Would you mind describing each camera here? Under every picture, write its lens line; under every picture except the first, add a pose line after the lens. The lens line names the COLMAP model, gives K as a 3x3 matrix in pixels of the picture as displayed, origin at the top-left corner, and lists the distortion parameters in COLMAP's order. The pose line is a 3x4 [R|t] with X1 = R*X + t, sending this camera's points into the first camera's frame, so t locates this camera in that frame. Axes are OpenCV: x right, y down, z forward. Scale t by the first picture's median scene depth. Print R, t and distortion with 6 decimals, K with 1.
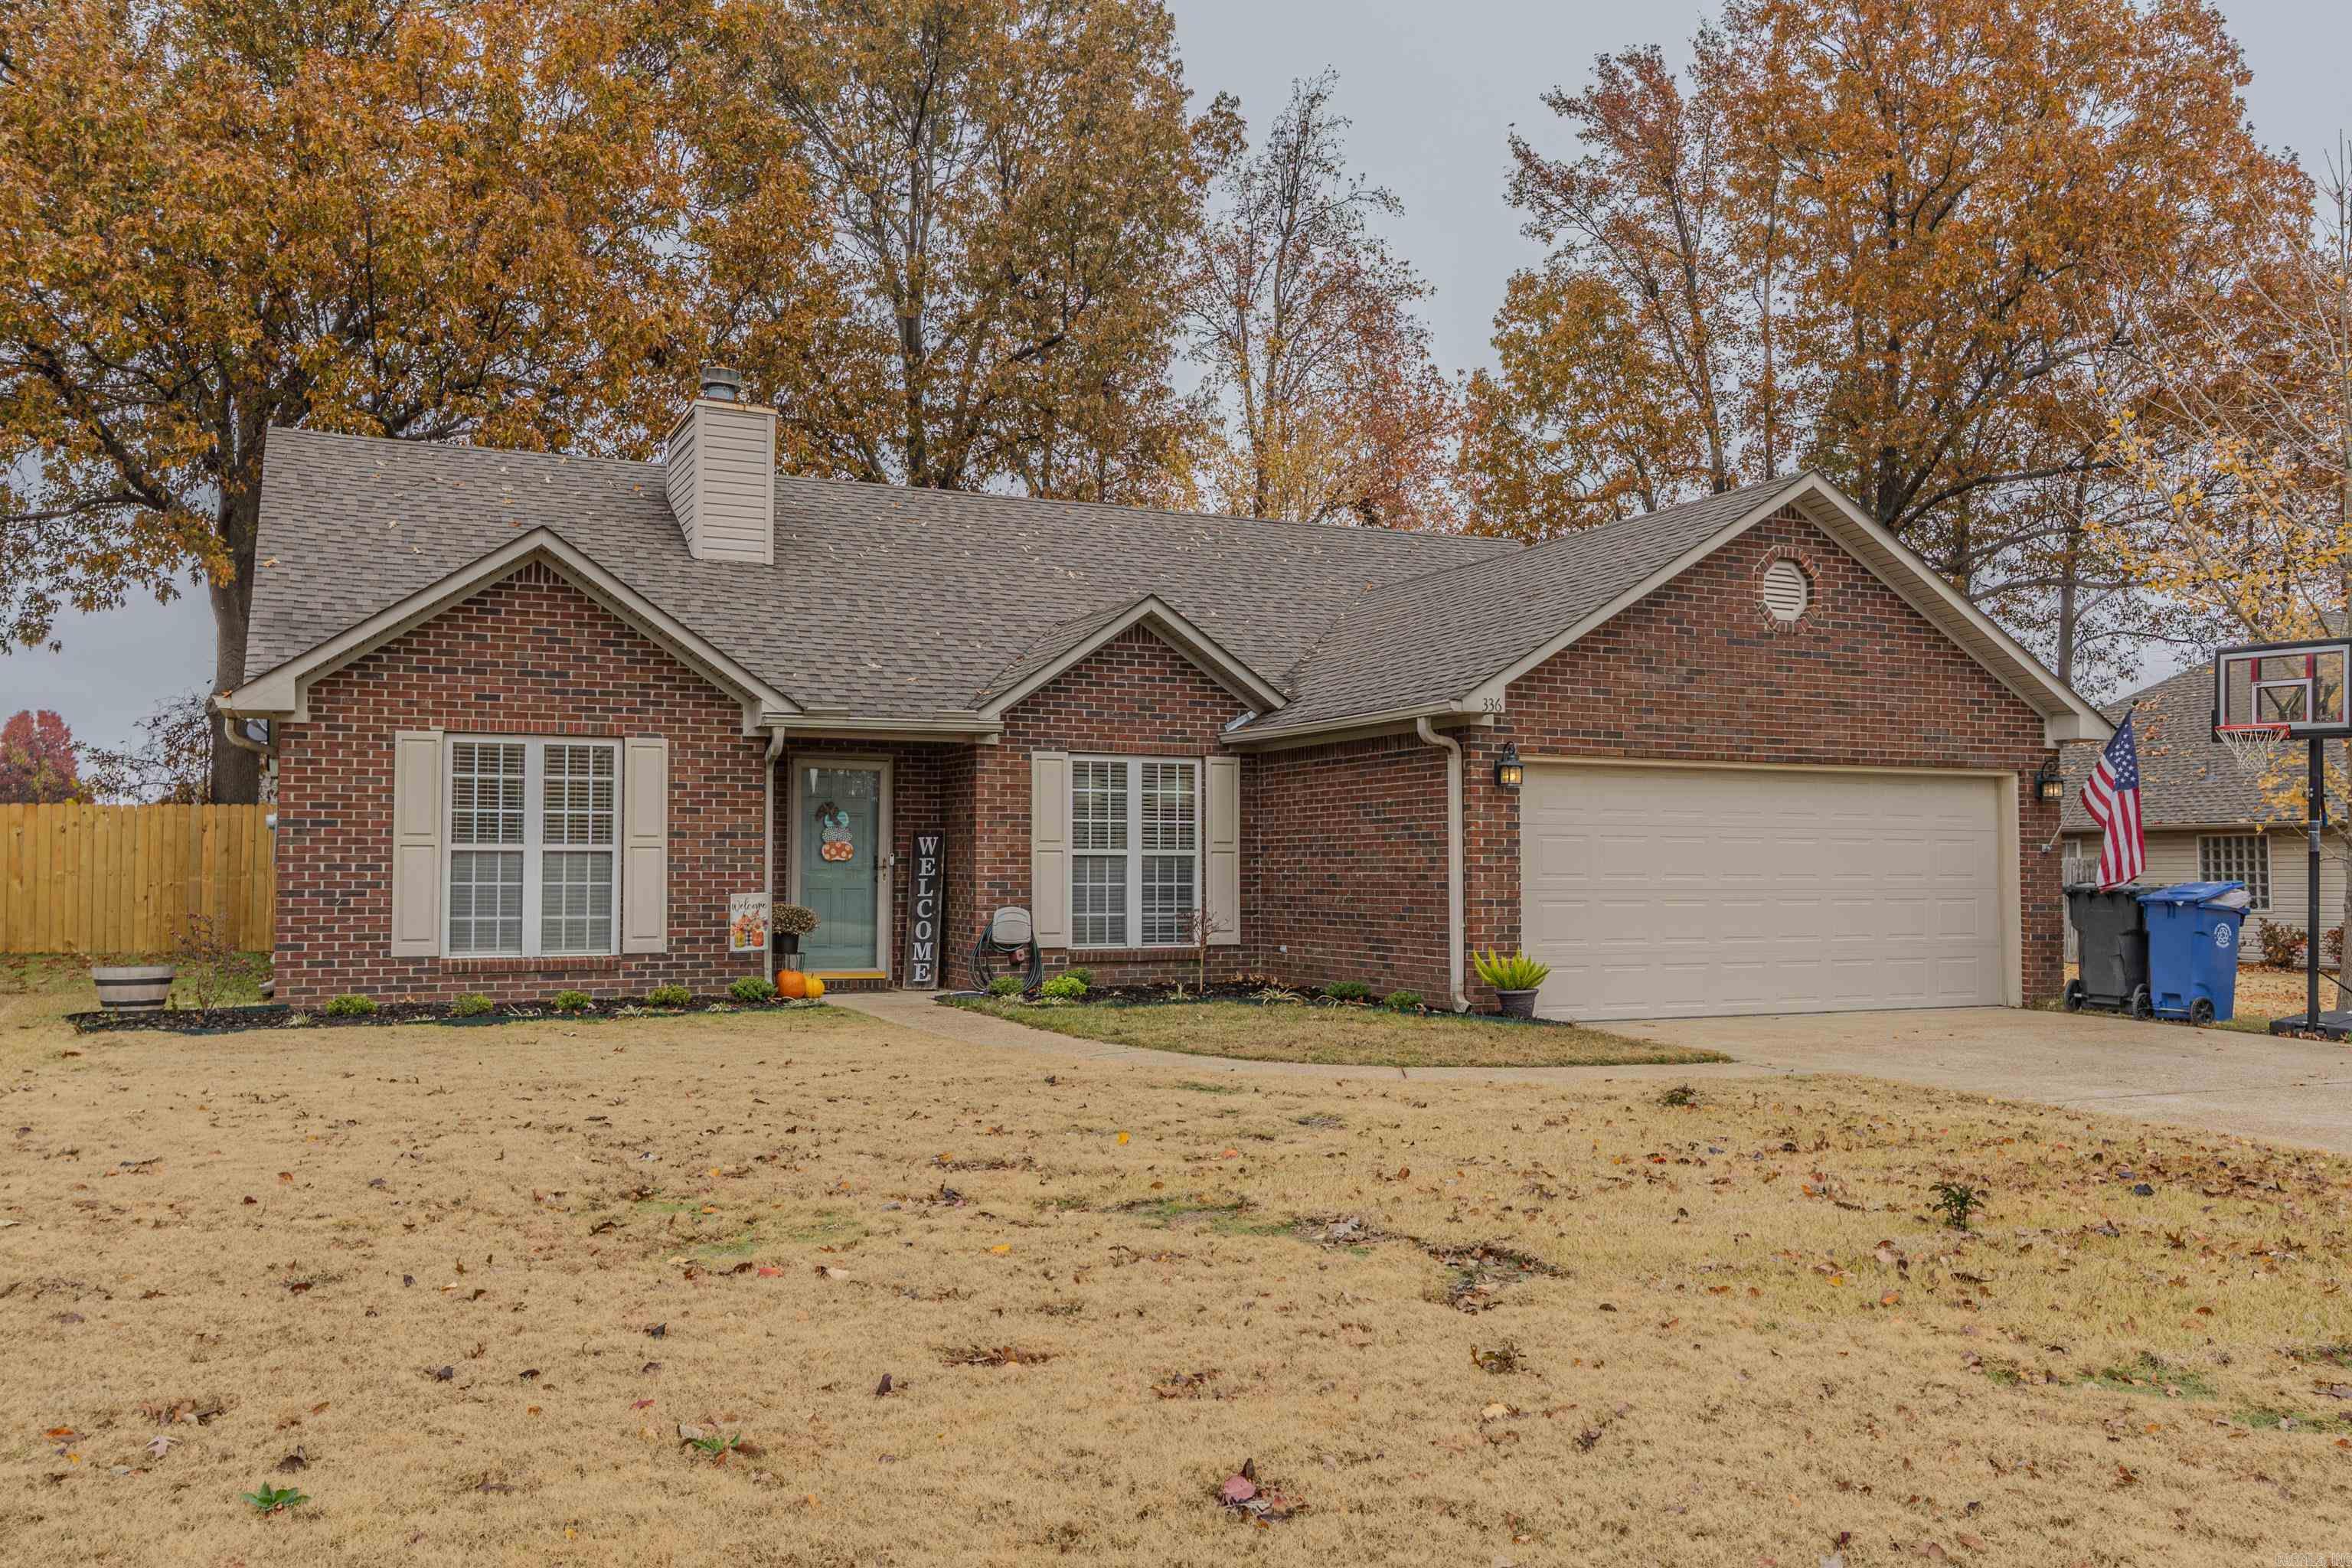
lens RADIAL K [[1848.1, 0, 1176.0], [0, 1848.1, 784.0], [0, 0, 1]] dist [0.008866, 0.003302]
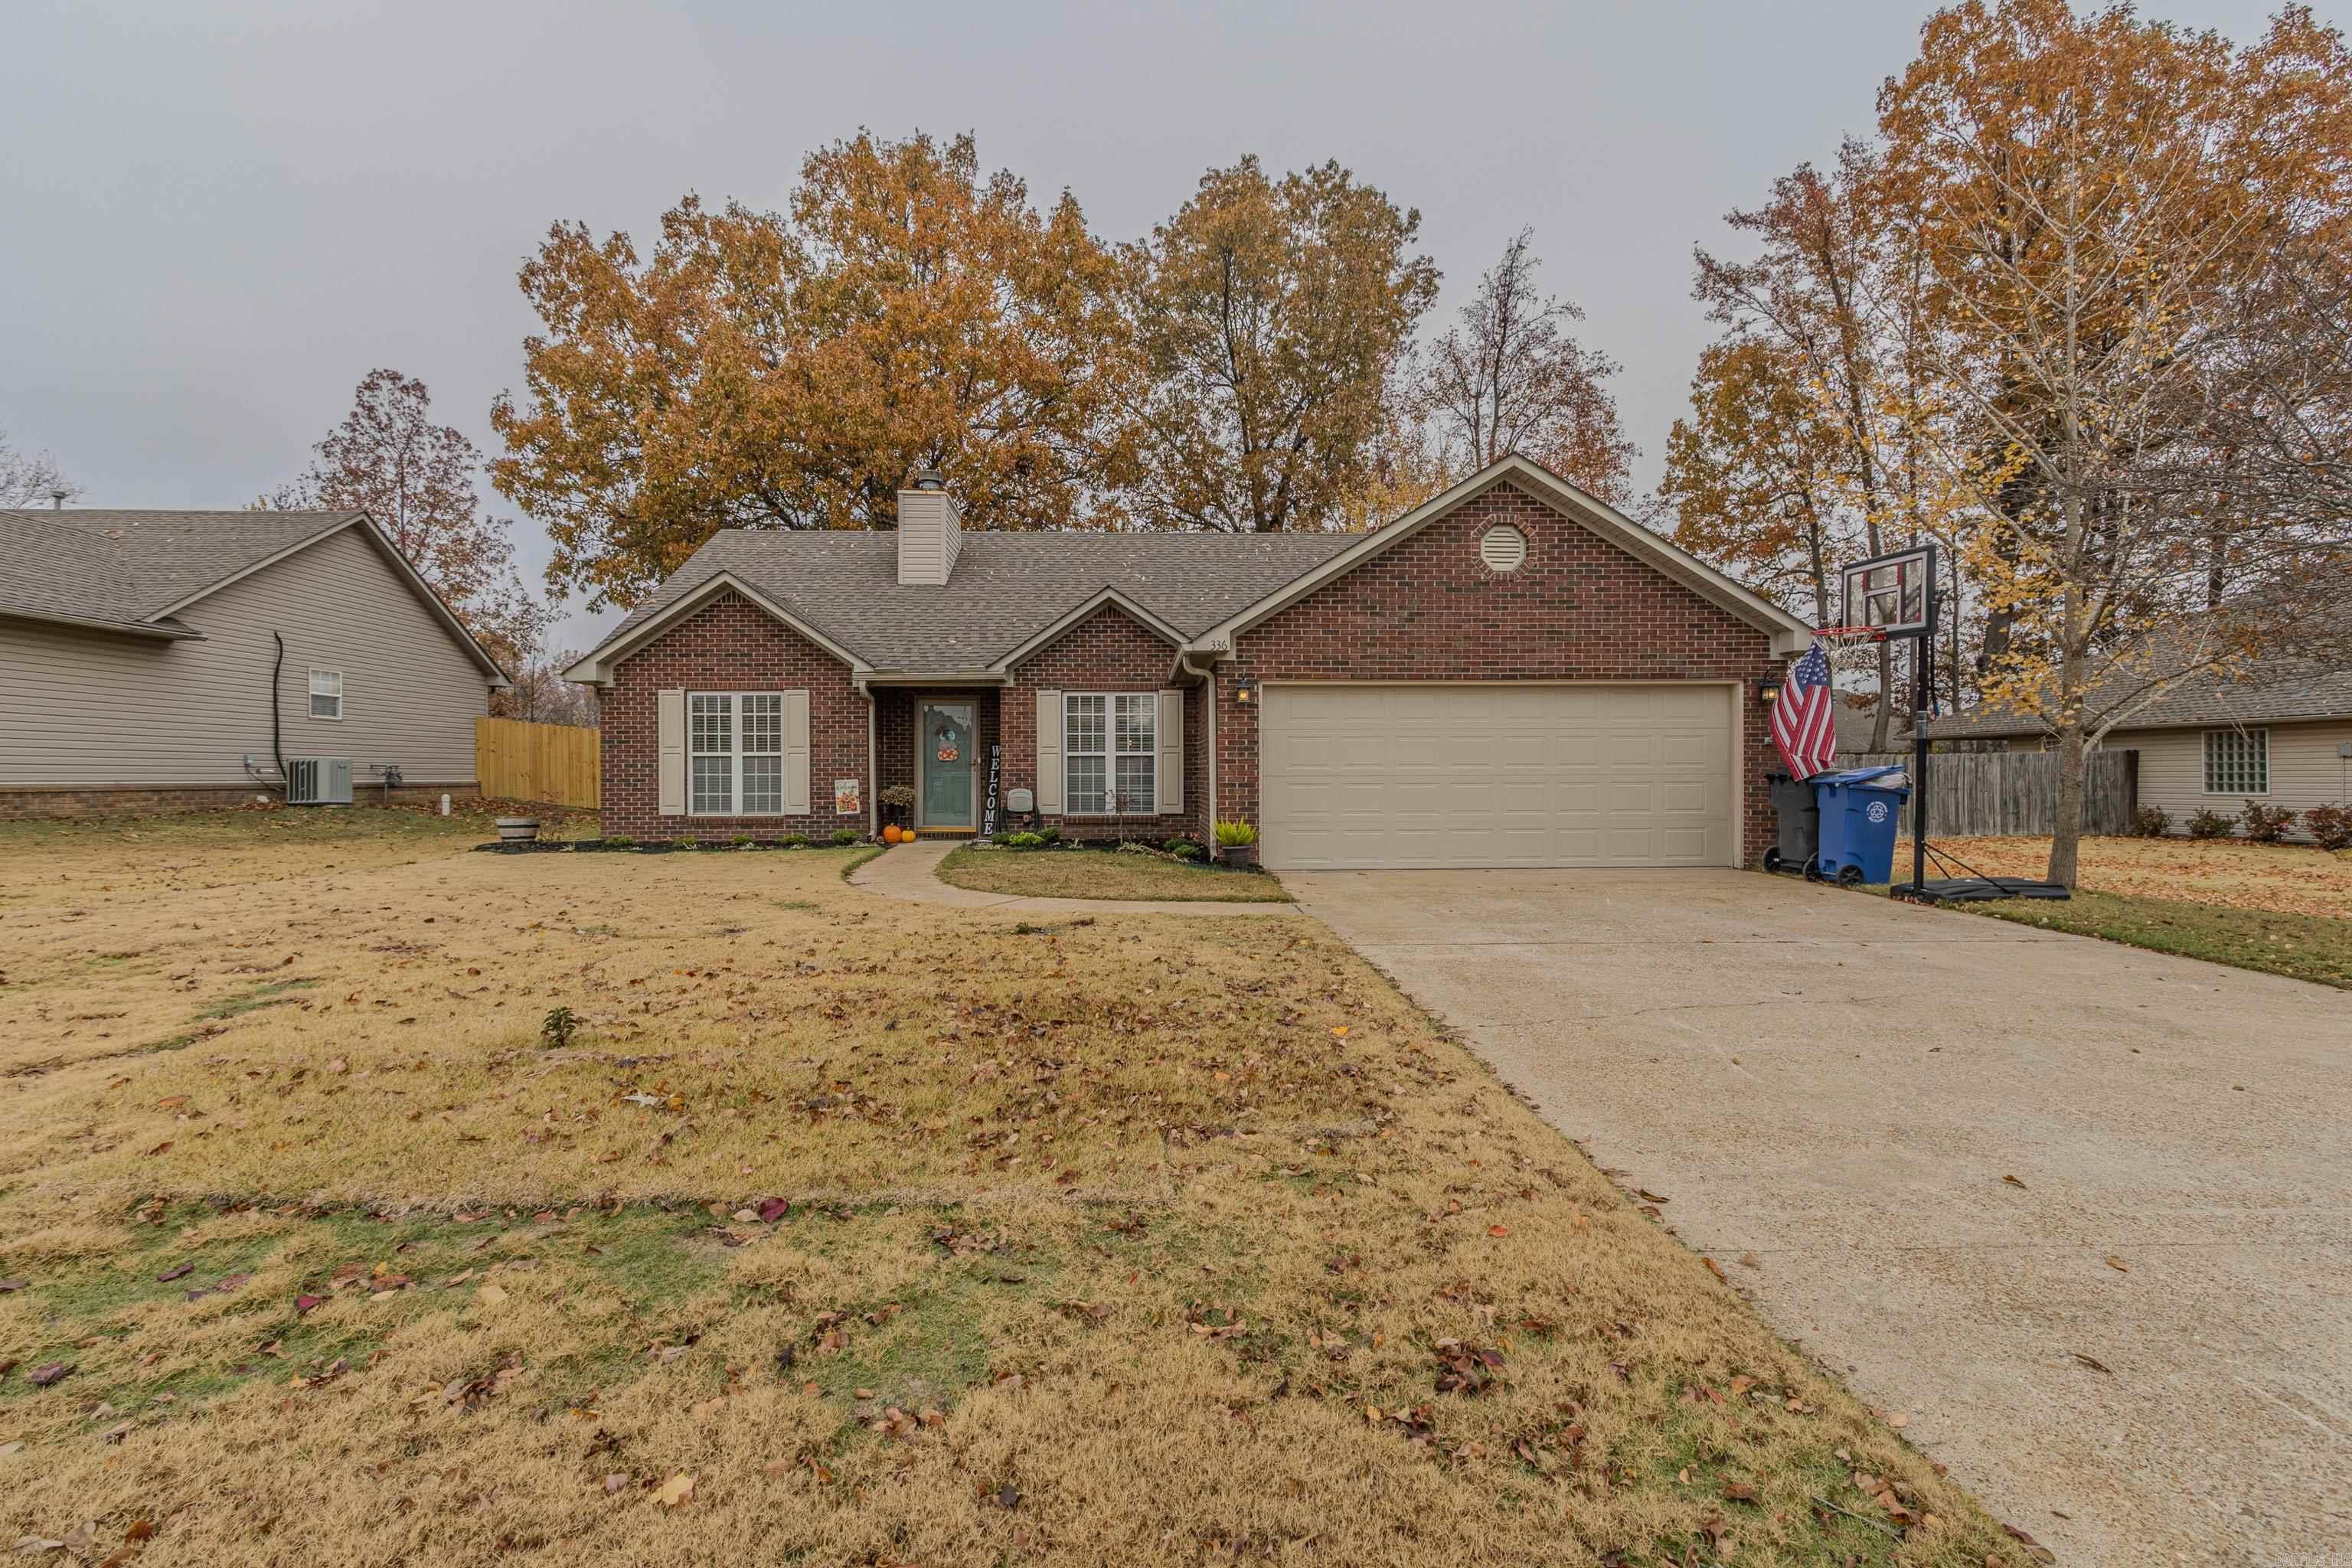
lens RADIAL K [[1077.0, 0, 1162.4], [0, 1077.0, 778.1], [0, 0, 1]] dist [0.001035, -0.000584]
pose [[0.924208, -0.003337, -0.381875, 0.385027], [0.024006, 0.998492, 0.049373, 0.014705], [0.381135, -0.054798, 0.922894, 0.186866]]
